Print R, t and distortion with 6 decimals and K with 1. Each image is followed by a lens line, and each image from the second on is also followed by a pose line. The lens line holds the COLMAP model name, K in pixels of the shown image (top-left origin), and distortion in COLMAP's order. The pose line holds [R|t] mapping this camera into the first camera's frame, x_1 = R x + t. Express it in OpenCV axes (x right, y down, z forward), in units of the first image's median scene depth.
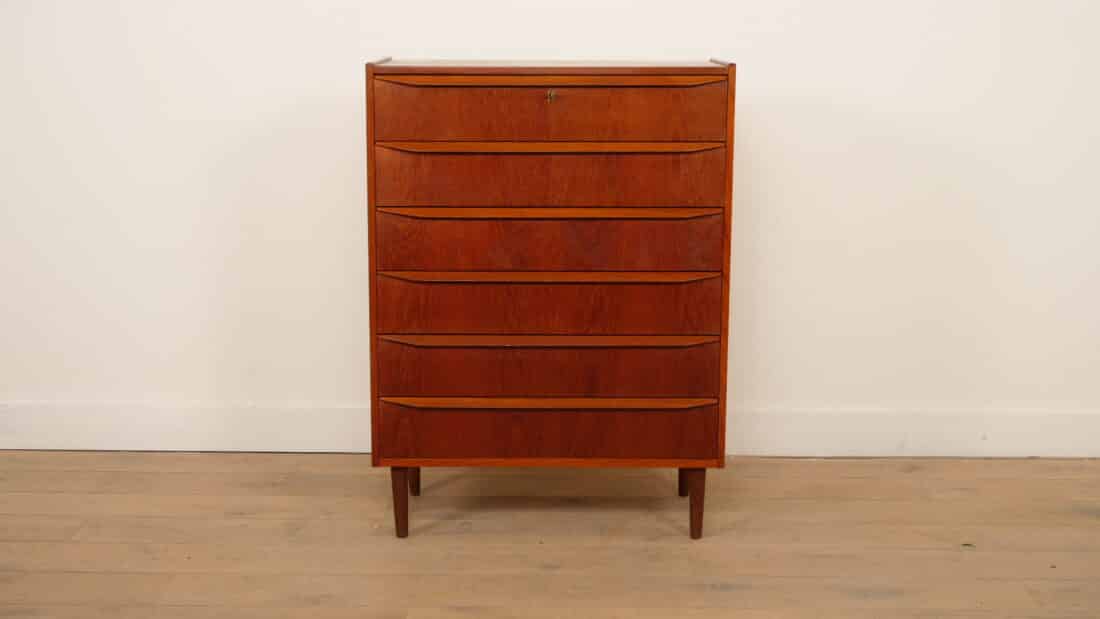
lens RADIAL K [[1536.2, 0, 557.0], [0, 1536.2, 308.5], [0, 0, 1]] dist [0.078620, 0.000000]
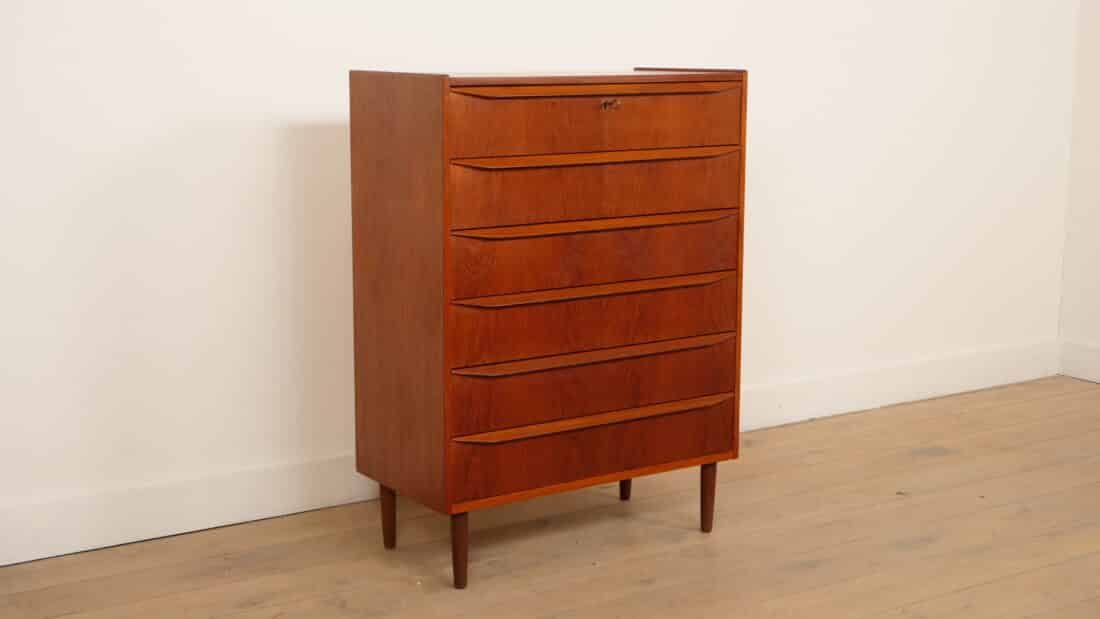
lens RADIAL K [[1536.2, 0, 551.8], [0, 1536.2, 304.4], [0, 0, 1]] dist [0.078620, 0.000000]
pose [[0.823507, -0.097140, 0.558927, -0.584159], [0.107941, 0.994063, 0.013728, -0.028458], [-0.556942, 0.049026, 0.829103, 0.207910]]
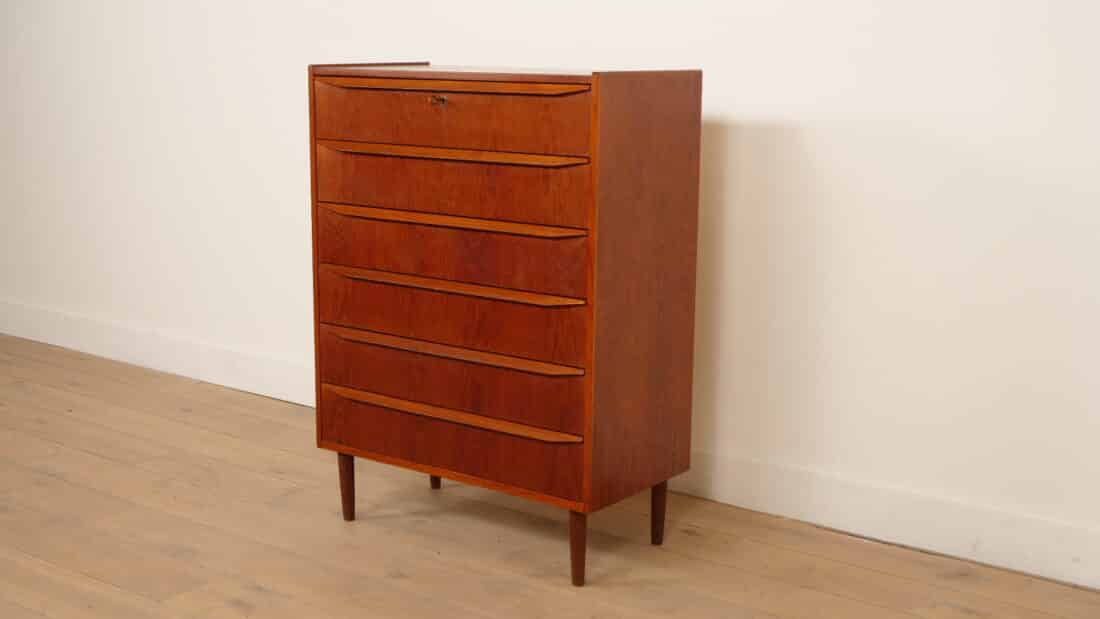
lens RADIAL K [[1439.4, 0, 547.4], [0, 1439.4, 315.6], [0, 0, 1]] dist [0.043474, 0.000000]
pose [[0.805008, 0.118482, -0.581313, 0.591082], [-0.119767, 0.992136, 0.036360, -0.043215], [0.581049, 0.040352, 0.812867, 0.292781]]
